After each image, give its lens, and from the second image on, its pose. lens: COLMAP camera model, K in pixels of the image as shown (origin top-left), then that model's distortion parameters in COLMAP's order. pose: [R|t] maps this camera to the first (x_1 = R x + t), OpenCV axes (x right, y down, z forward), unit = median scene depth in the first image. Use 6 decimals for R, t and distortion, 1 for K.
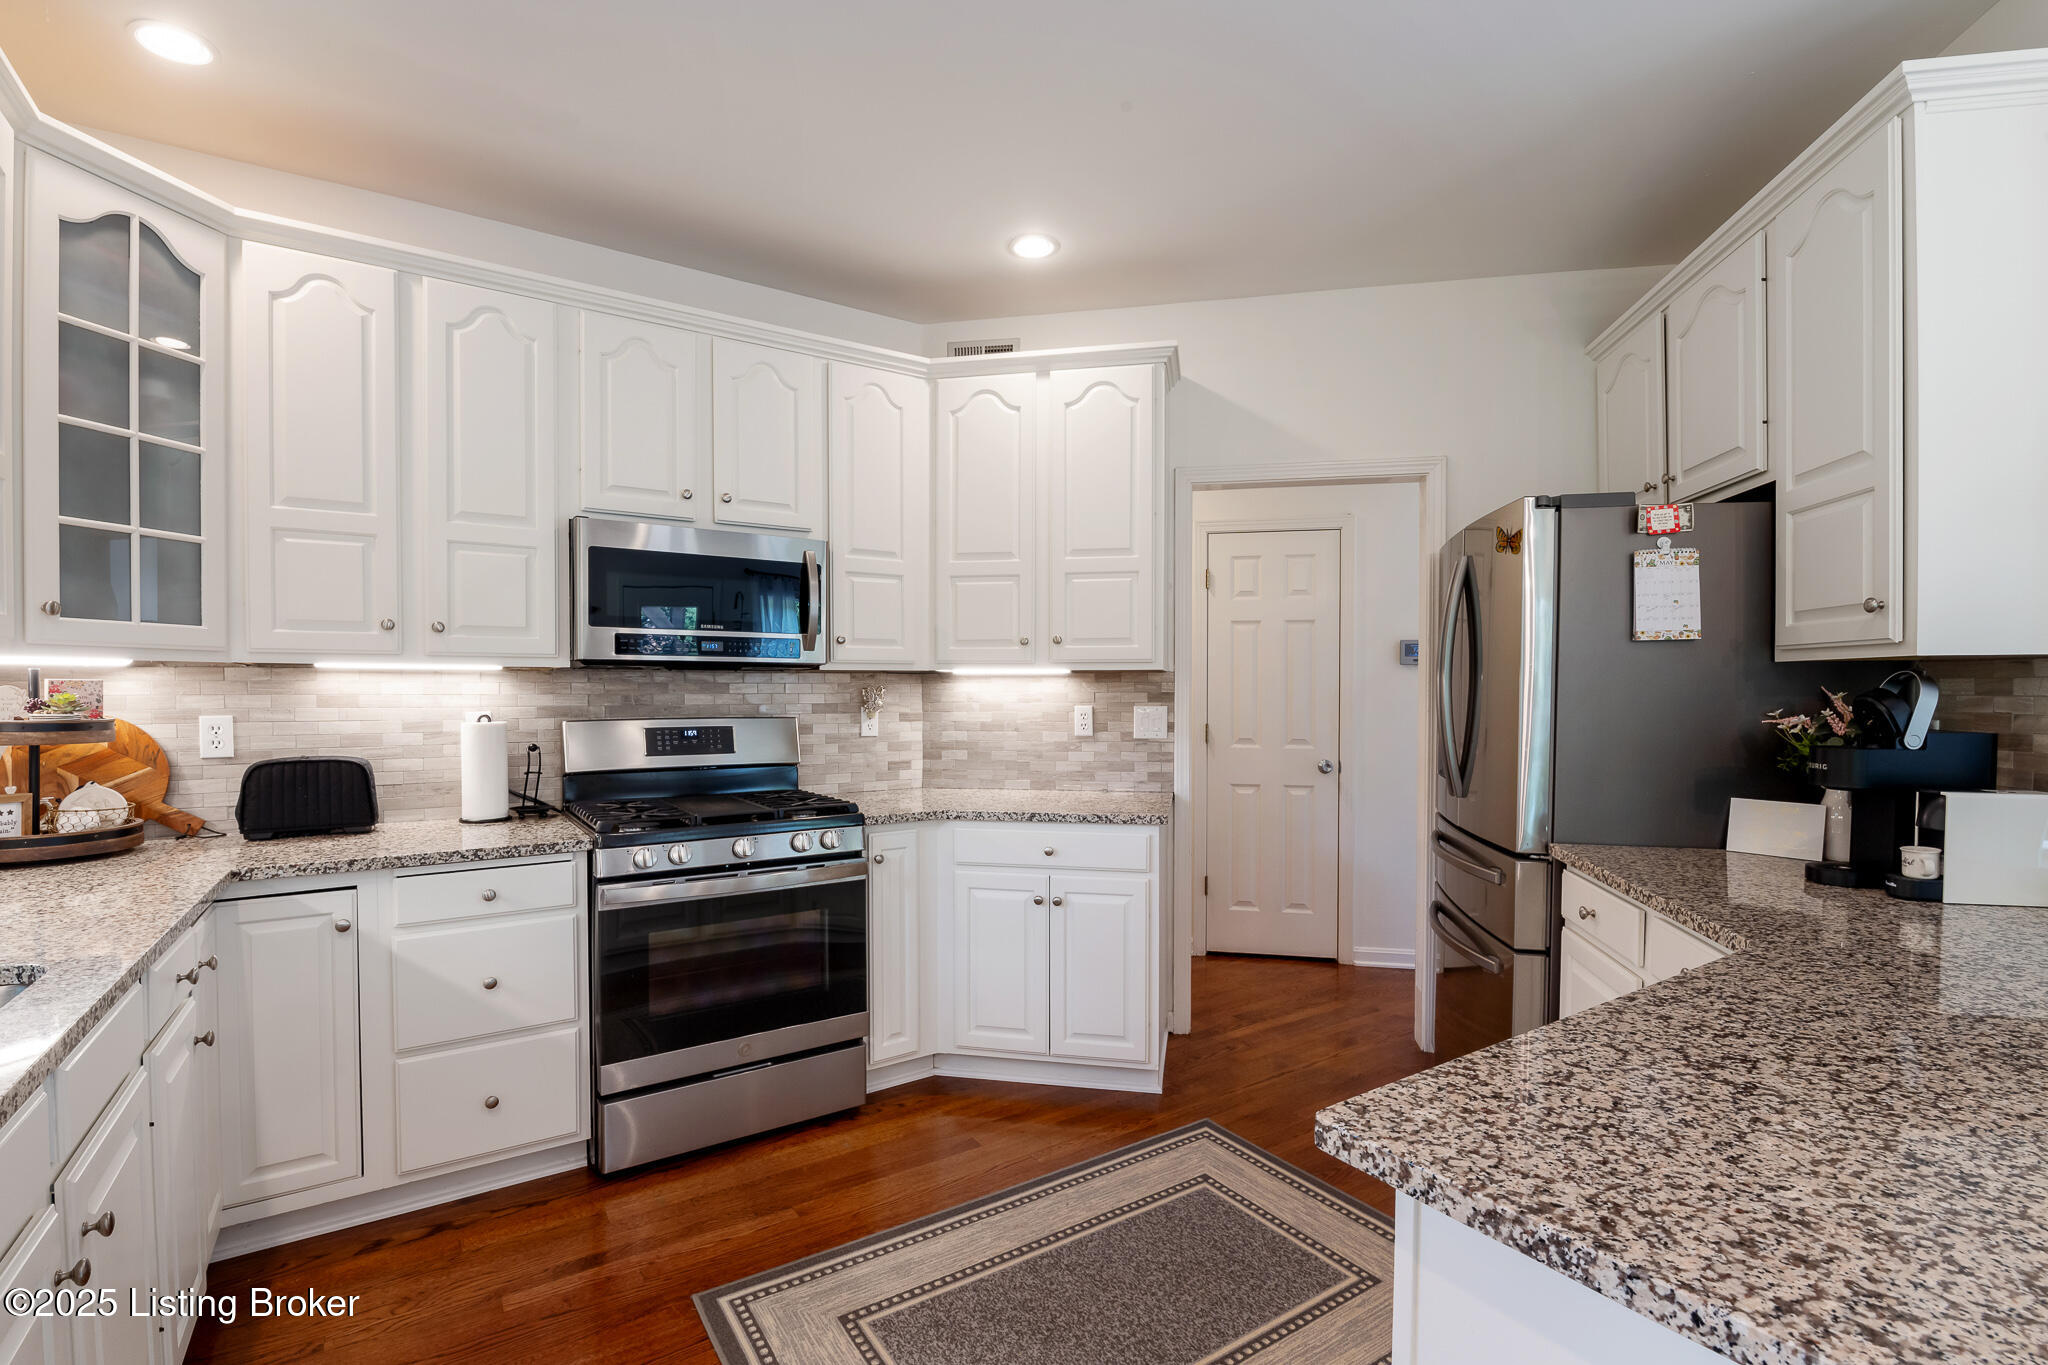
lens RADIAL K [[938.3, 0, 1024.0], [0, 938.3, 682.5], [0, 0, 1]] dist [-0.000097, -0.011347]
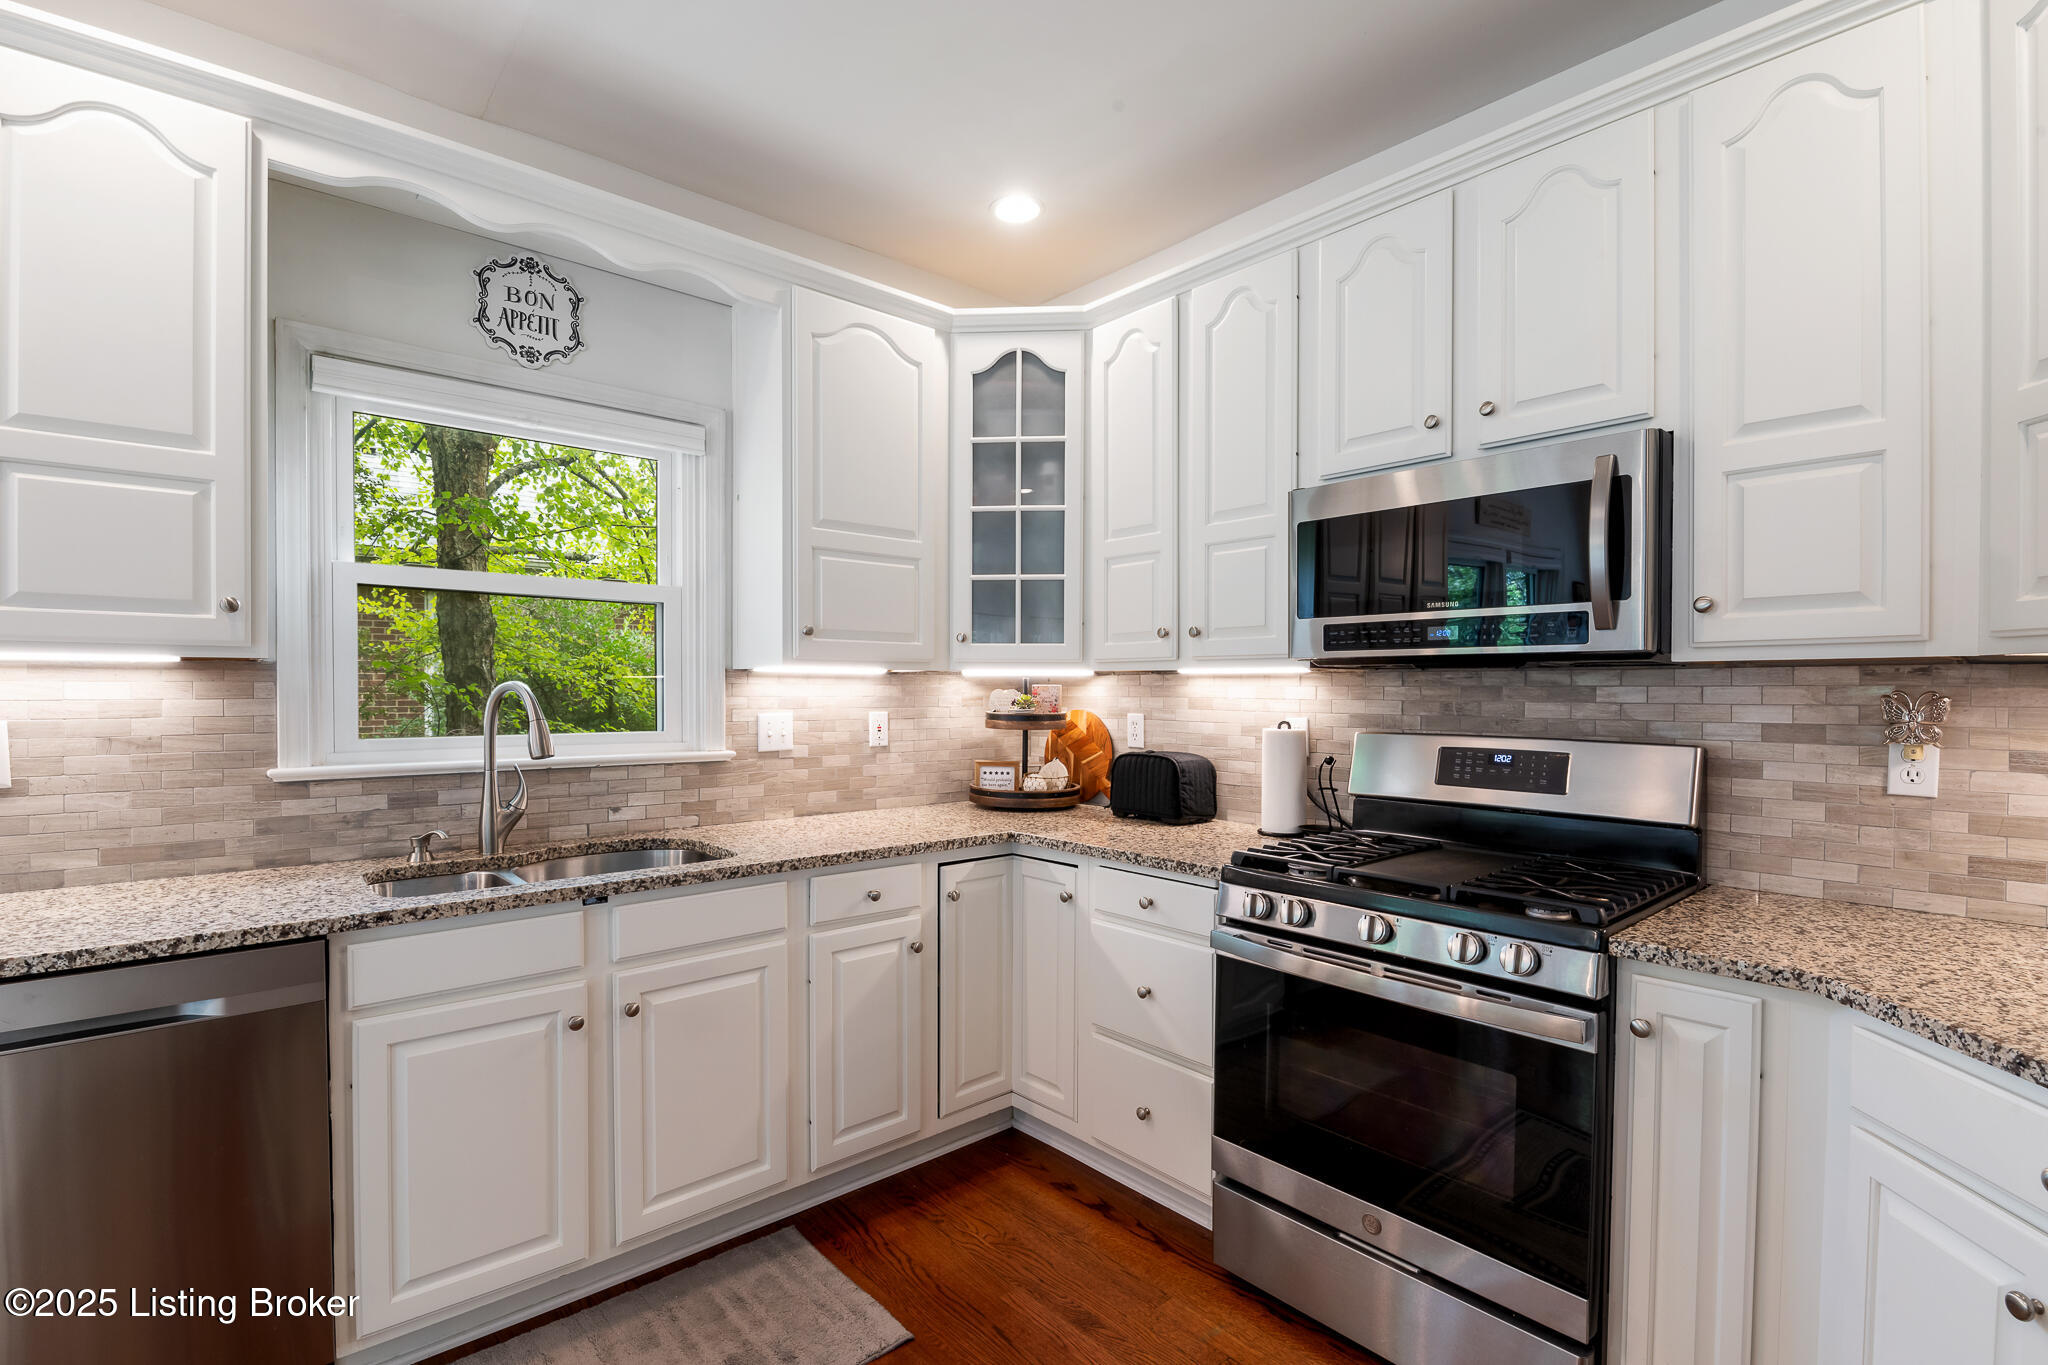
lens RADIAL K [[919.0, 0, 1010.8], [0, 919.0, 694.9], [0, 0, 1]] dist [0.000259, -0.011694]
pose [[0.127779, 0.005070, -0.991790, 0.314349], [0.000327, 0.999987, 0.005154, 0.003766], [0.991803, -0.000982, 0.127775, 0.636730]]
